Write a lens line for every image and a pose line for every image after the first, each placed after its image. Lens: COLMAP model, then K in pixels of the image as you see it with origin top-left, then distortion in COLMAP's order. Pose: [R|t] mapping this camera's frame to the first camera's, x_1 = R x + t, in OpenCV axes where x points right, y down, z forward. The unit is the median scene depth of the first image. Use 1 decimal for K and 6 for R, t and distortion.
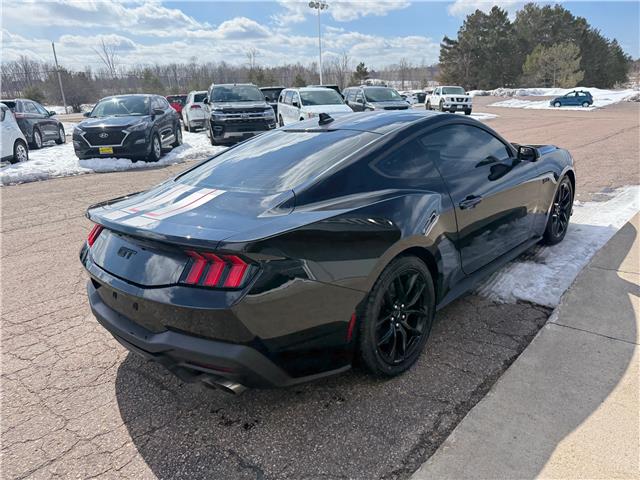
lens RADIAL K [[447.6, 0, 322.5], [0, 447.6, 247.3], [0, 0, 1]] dist [0.037109, -0.051401]
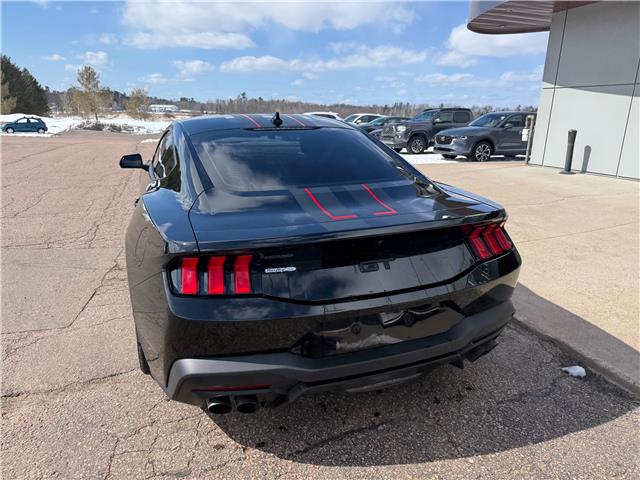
lens RADIAL K [[447.6, 0, 323.1], [0, 447.6, 249.6], [0, 0, 1]] dist [0.037109, -0.051401]
pose [[0.448292, -0.210512, 0.868746, -0.053517], [0.256563, 0.961284, 0.100544, -0.005537], [-0.856277, 0.177815, 0.484945, 0.031830]]
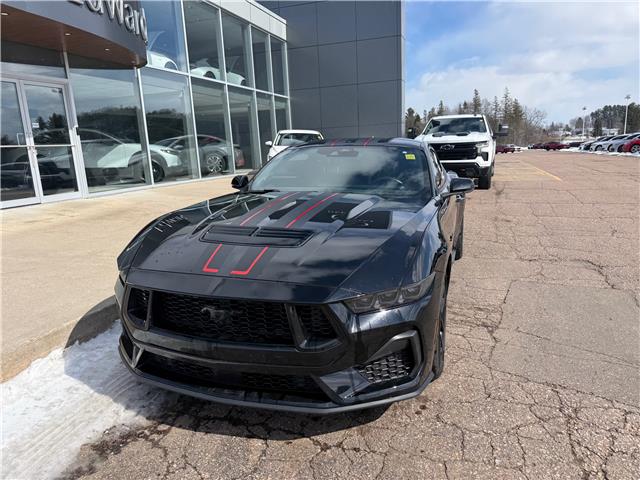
lens RADIAL K [[447.6, 0, 324.4], [0, 447.6, 252.5], [0, 0, 1]] dist [0.037109, -0.051401]
pose [[-0.906212, 0.169081, -0.387546, 0.052479], [-0.062794, 0.852584, 0.518805, -0.047556], [0.418135, 0.494482, -0.762004, 0.146819]]
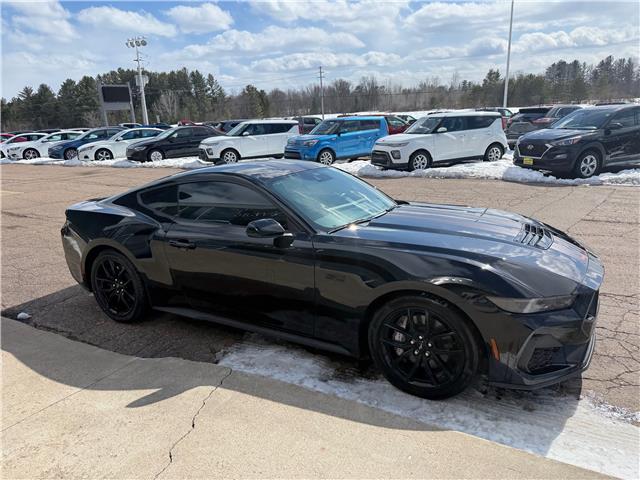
lens RADIAL K [[447.6, 0, 324.9], [0, 447.6, 246.7], [0, 0, 1]] dist [0.037109, -0.051401]
pose [[0.255748, 0.299196, -0.919279, 0.092982], [-0.283588, 0.932289, 0.224535, -0.028609], [0.924214, 0.203272, 0.323280, 0.057666]]
